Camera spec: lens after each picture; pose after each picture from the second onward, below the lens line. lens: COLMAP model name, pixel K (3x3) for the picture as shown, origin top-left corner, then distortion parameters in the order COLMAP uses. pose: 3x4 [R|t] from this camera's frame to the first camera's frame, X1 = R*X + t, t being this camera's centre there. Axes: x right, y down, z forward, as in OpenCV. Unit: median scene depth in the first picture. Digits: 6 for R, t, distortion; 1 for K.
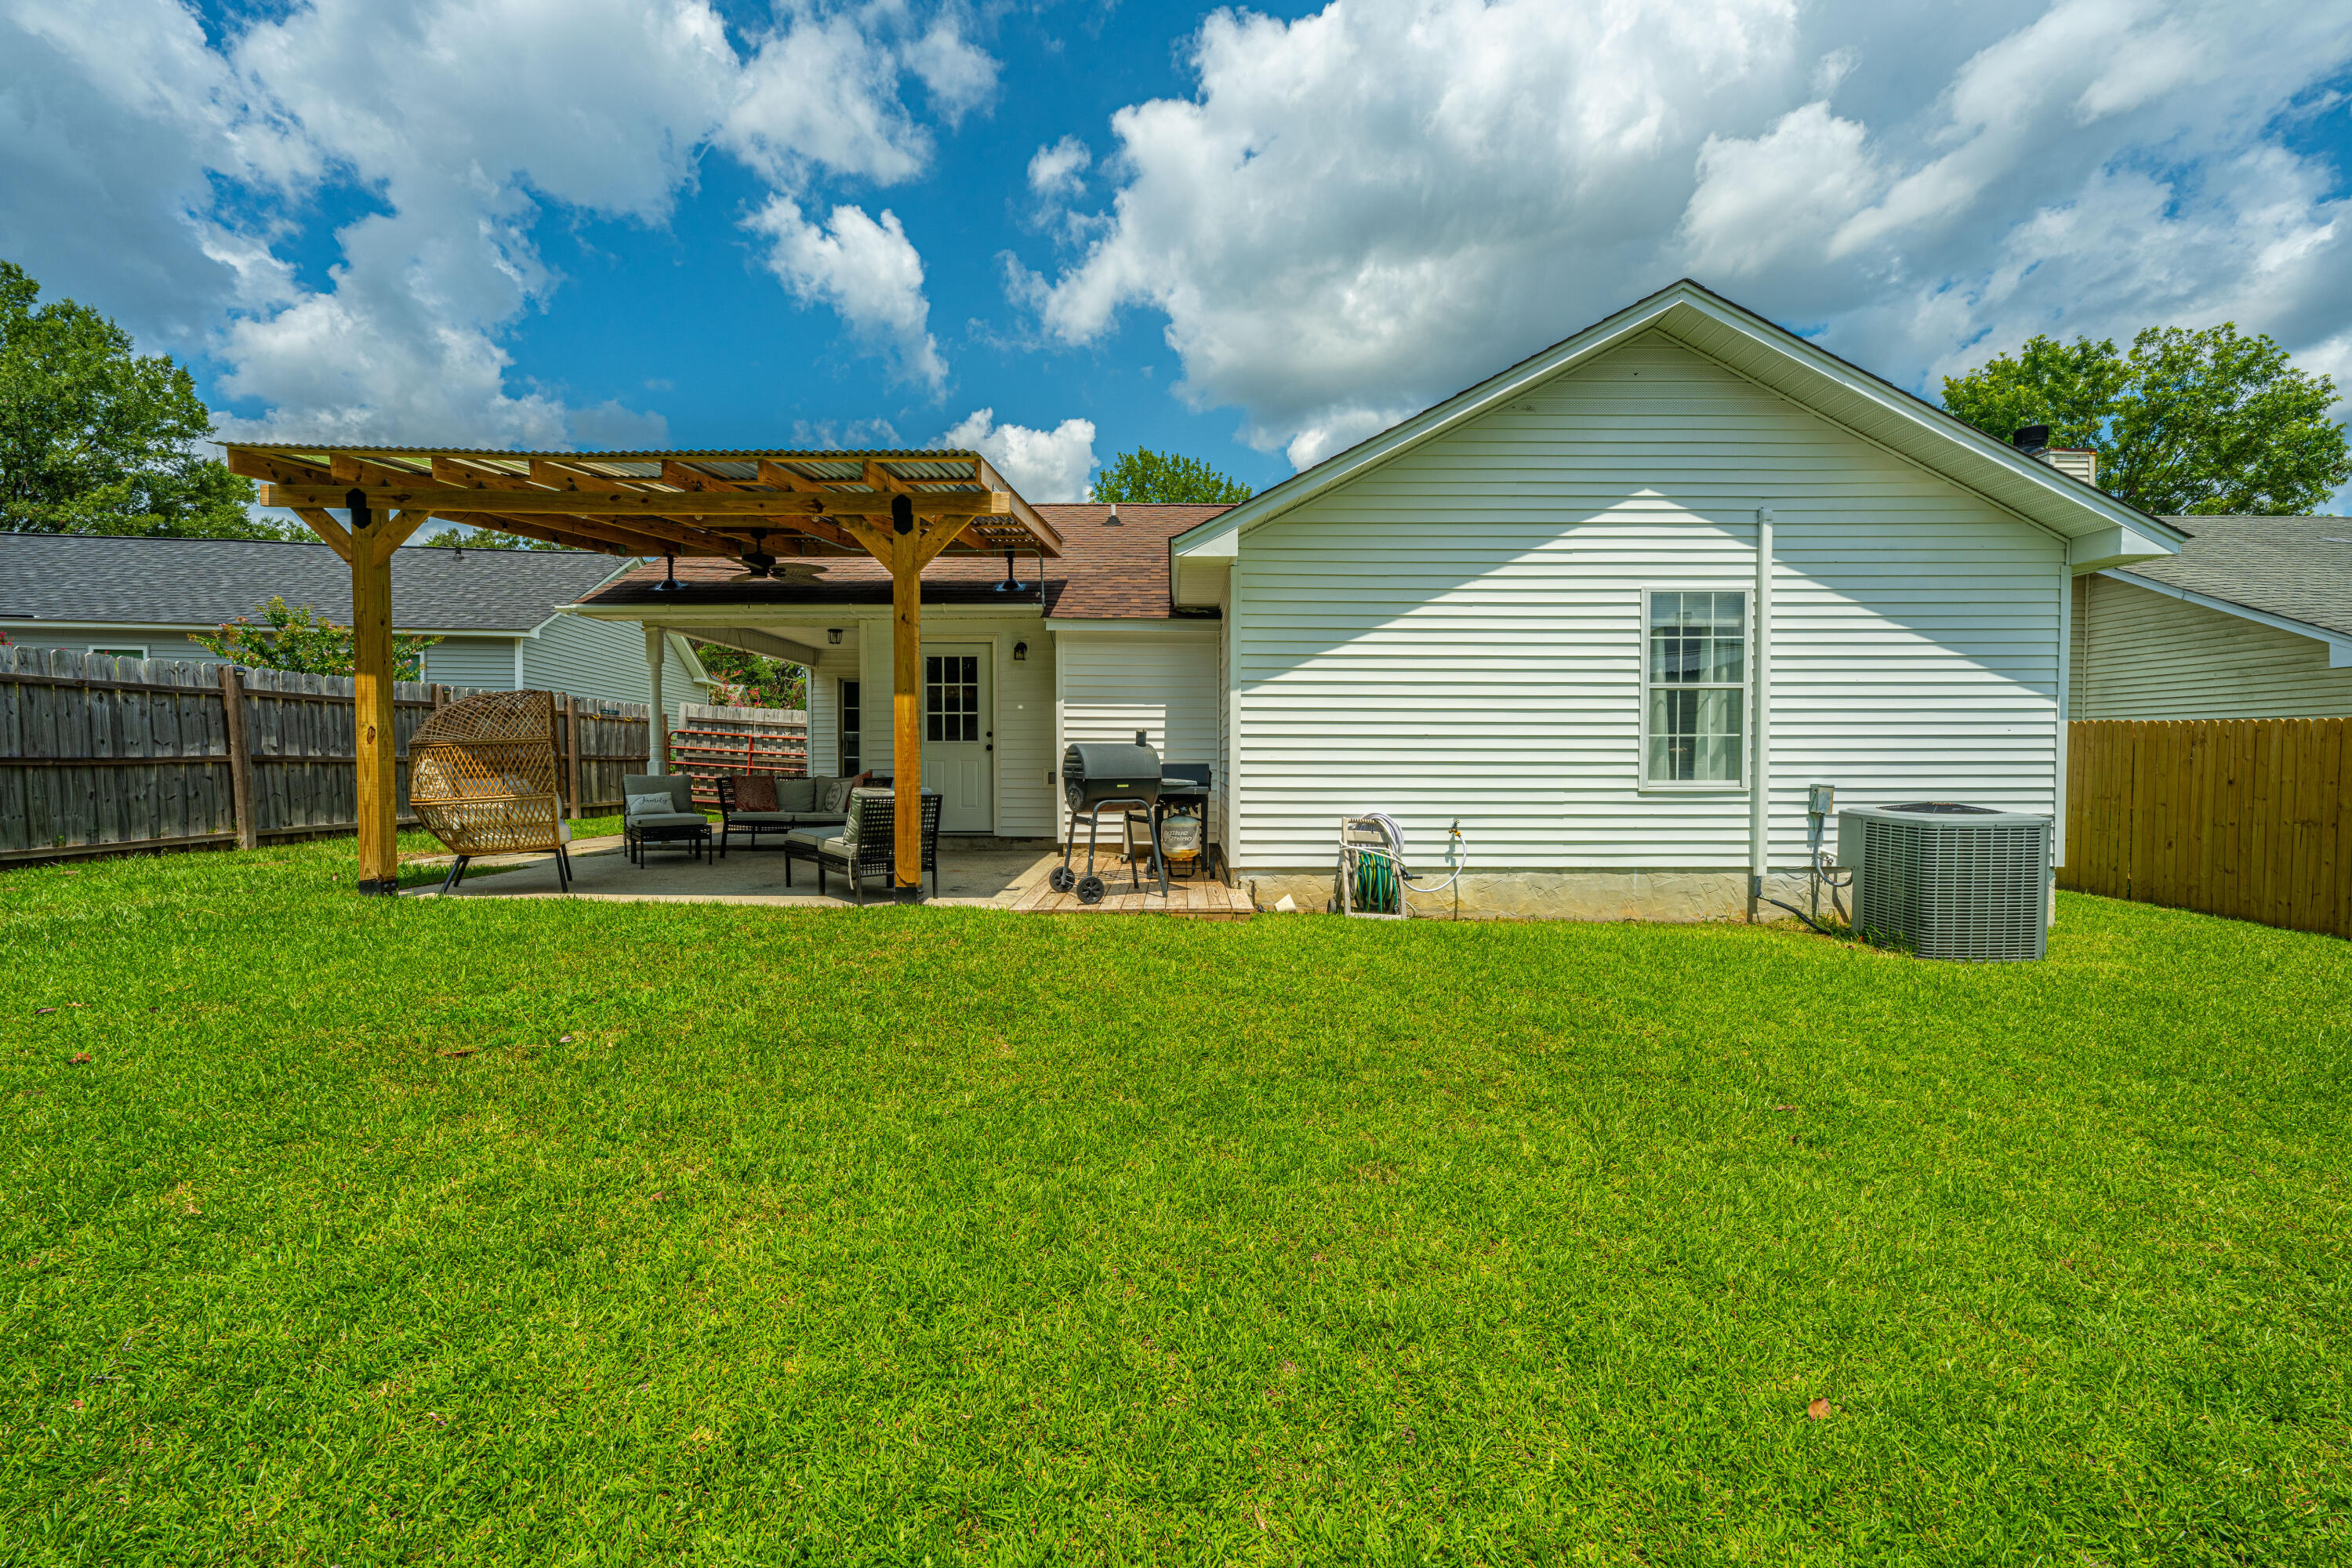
lens RADIAL K [[940.5, 0, 1183.4], [0, 940.5, 784.0], [0, 0, 1]] dist [-0.001011, 0.000090]
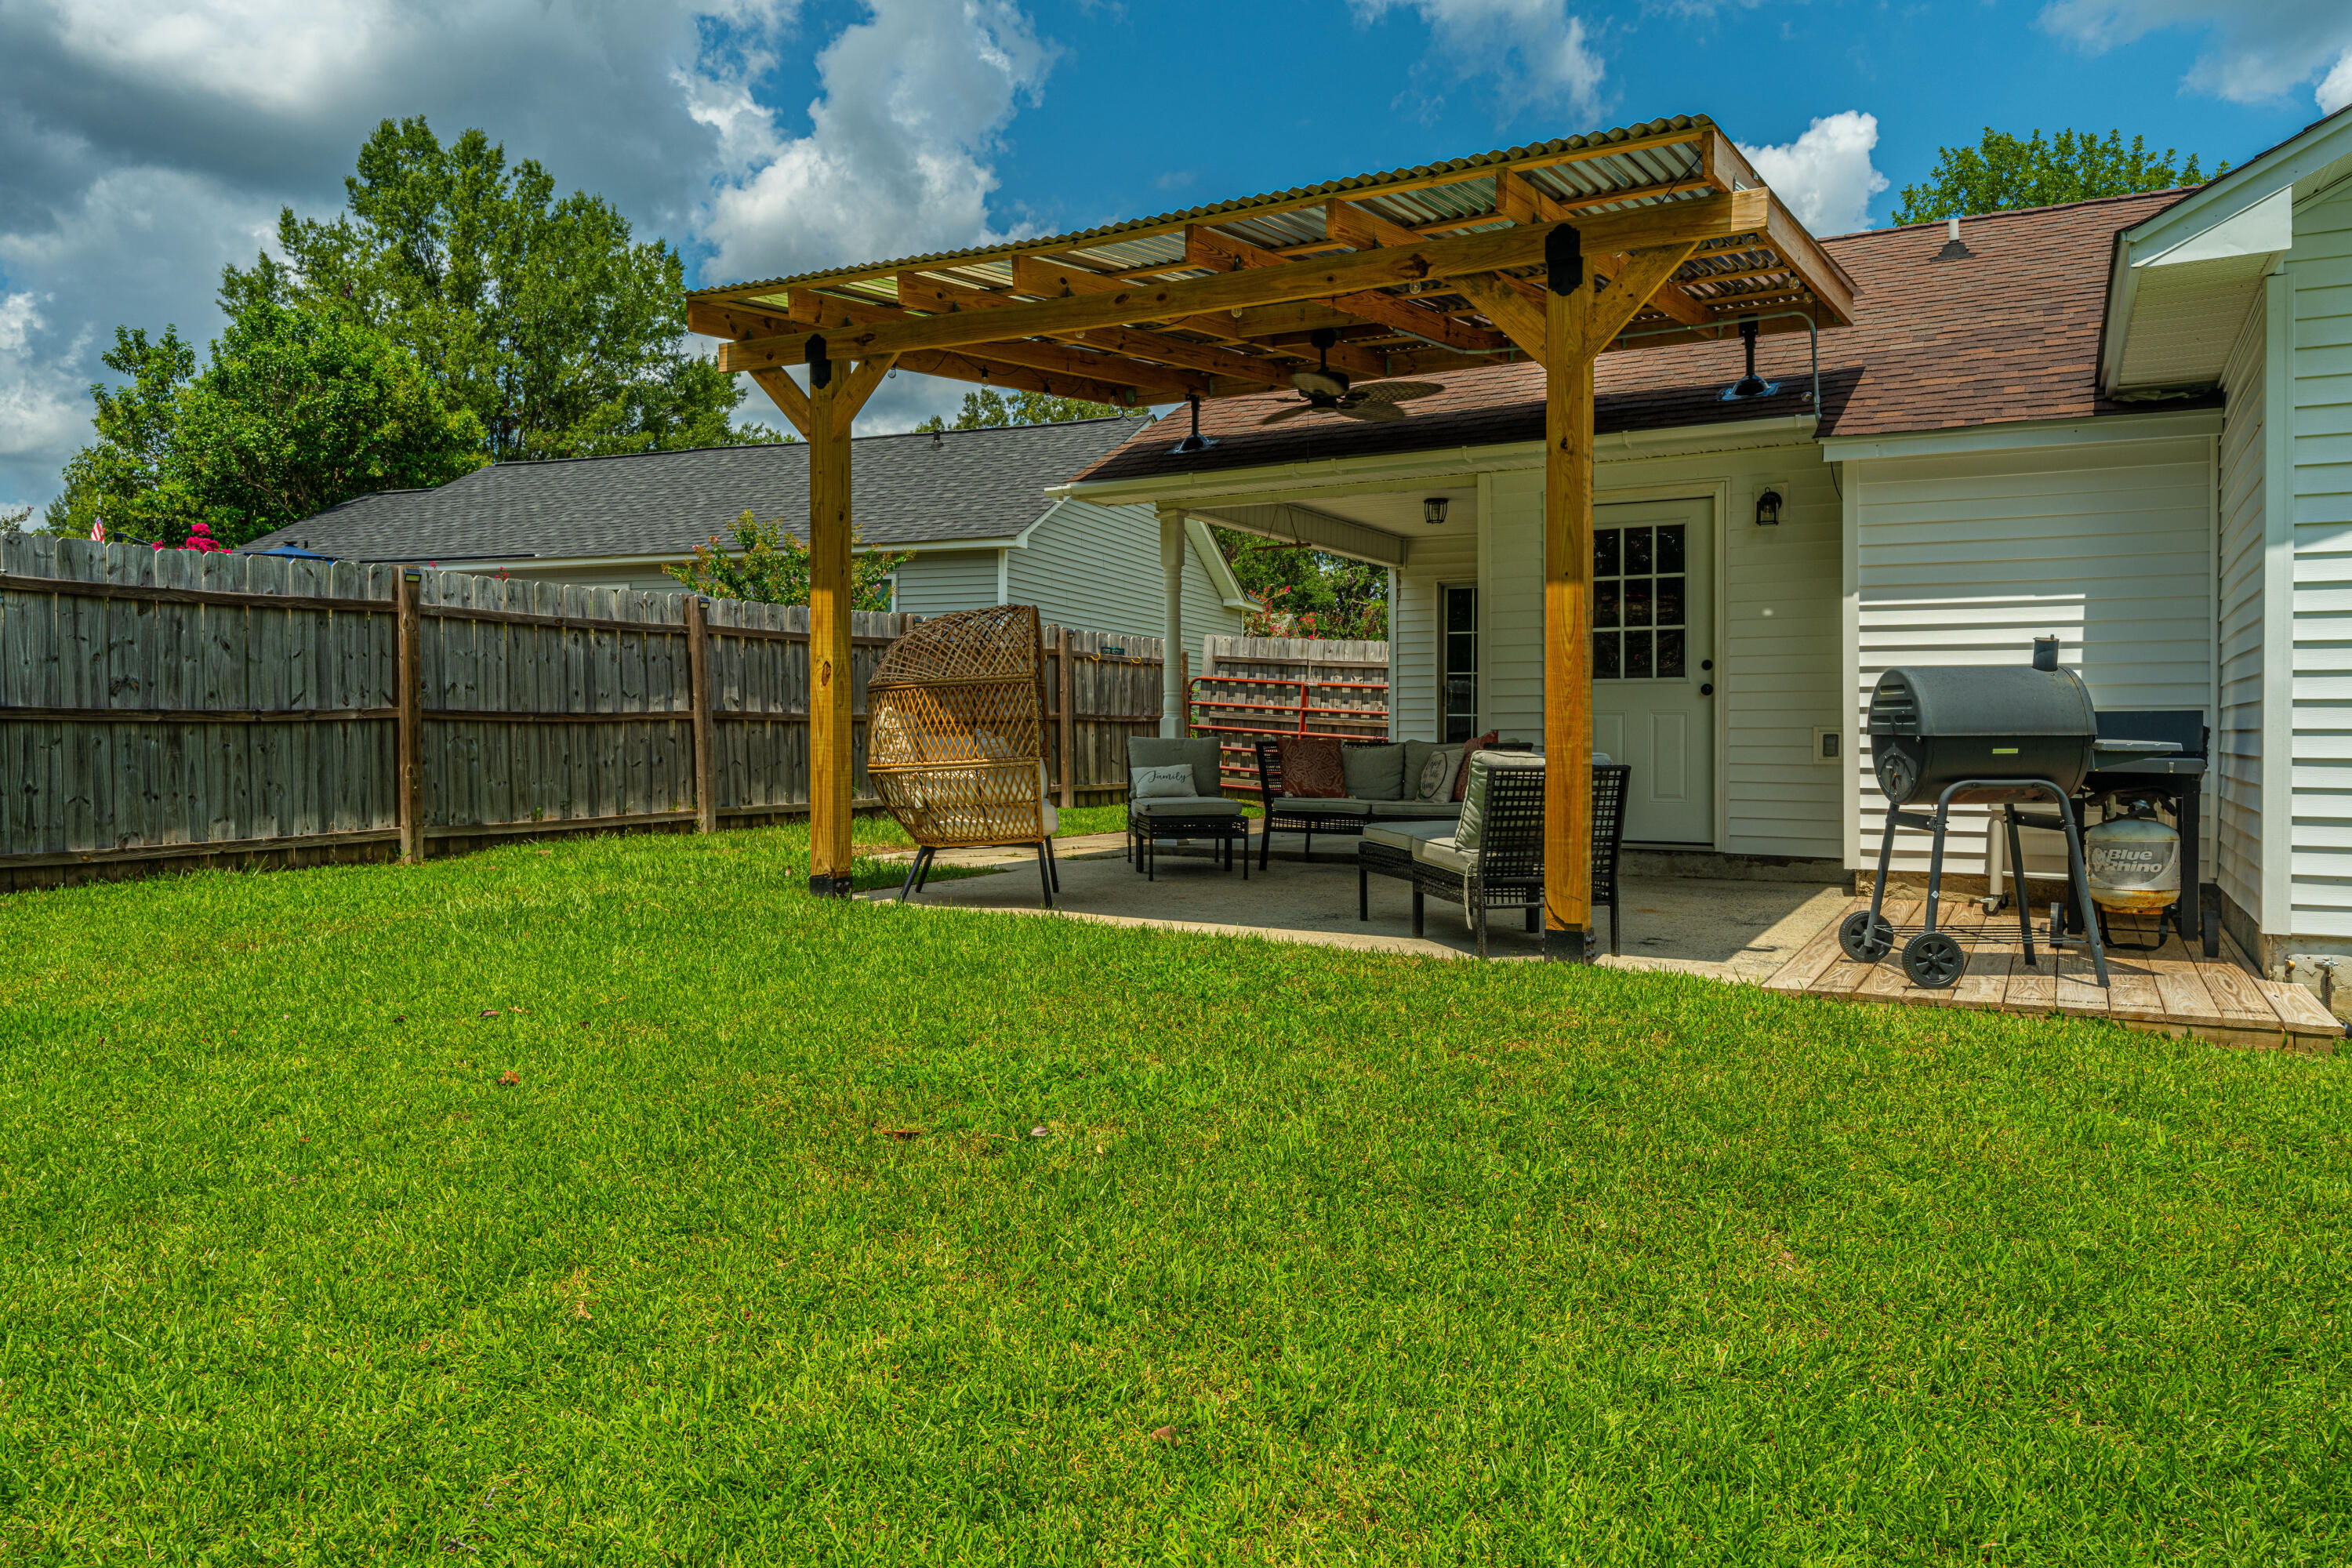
lens RADIAL K [[1598.3, 0, 1162.2], [0, 1598.3, 738.4], [0, 0, 1]] dist [-0.002390, 0.001393]
pose [[0.869287, 0.001887, -0.494304, -0.032877], [-0.012835, 0.999742, -0.018755, 0.015525], [0.494141, 0.022648, 0.869087, 0.059321]]
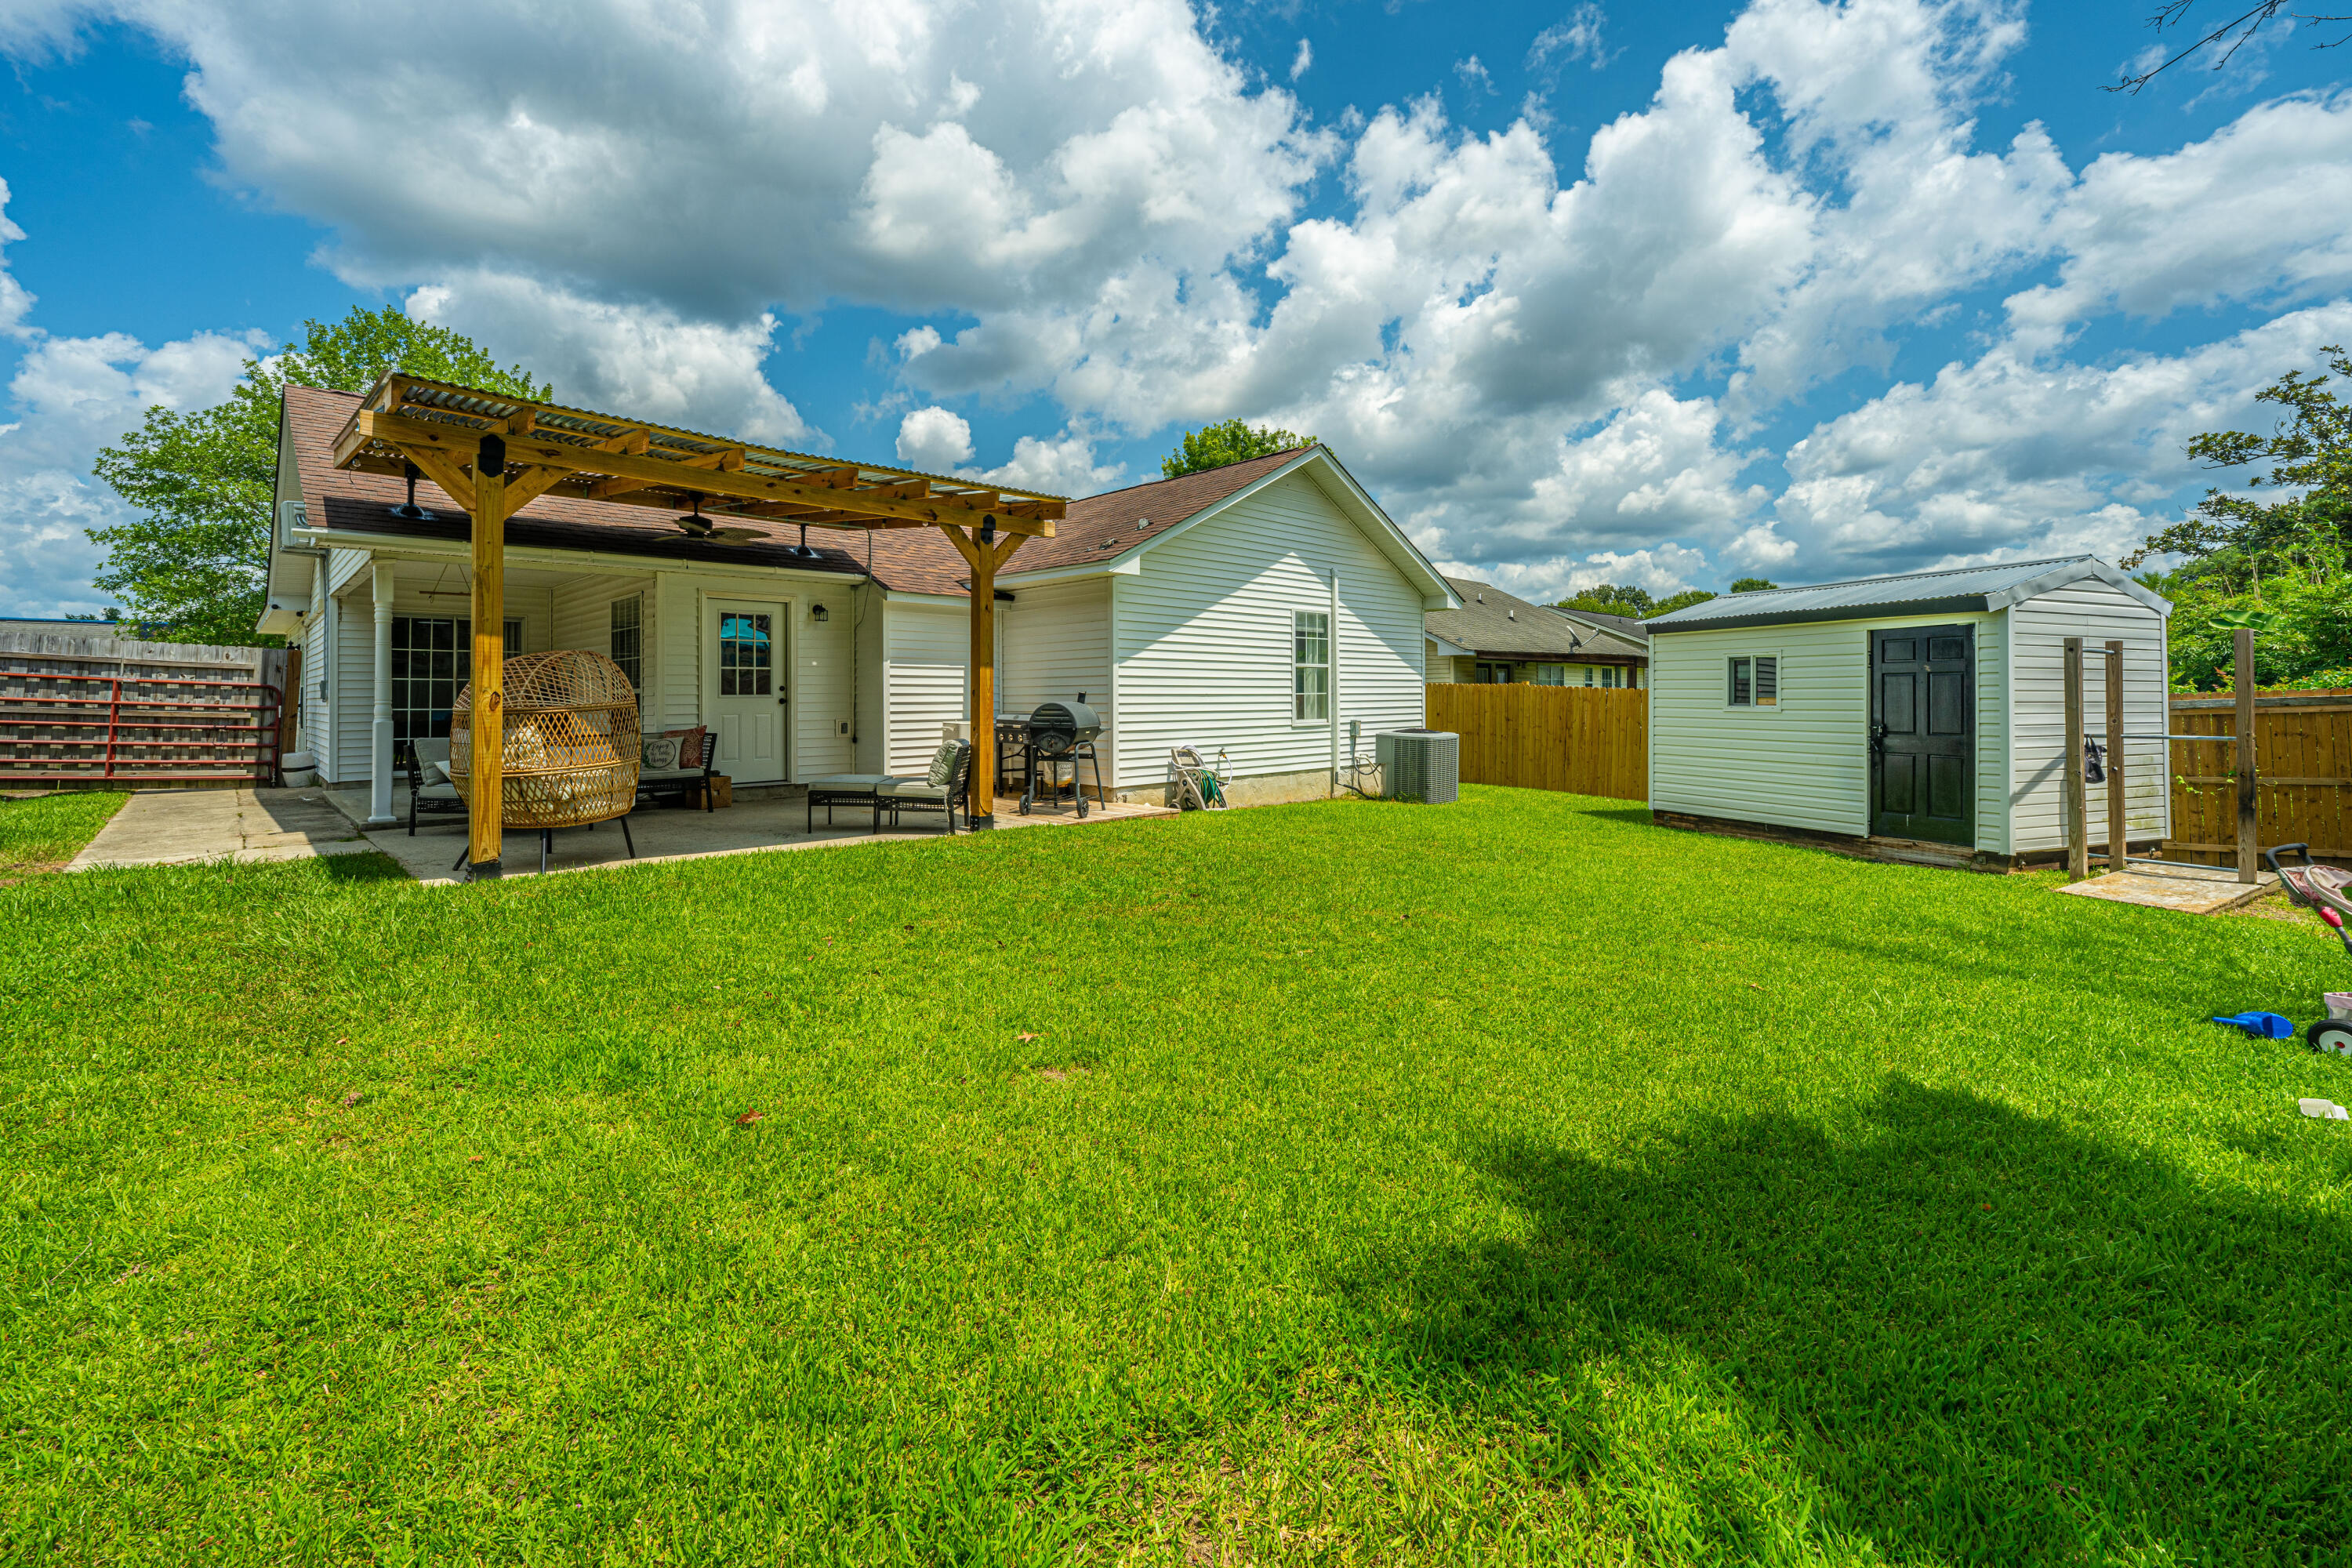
lens RADIAL K [[982.7, 0, 1133.8], [0, 982.7, 681.0], [0, 0, 1]] dist [0.006111, -0.000773]
pose [[0.730415, 0.005278, 0.682983, -0.955700], [0.021831, 0.999279, -0.031071, -0.025904], [-0.682654, 0.037605, 0.729773, -0.112844]]
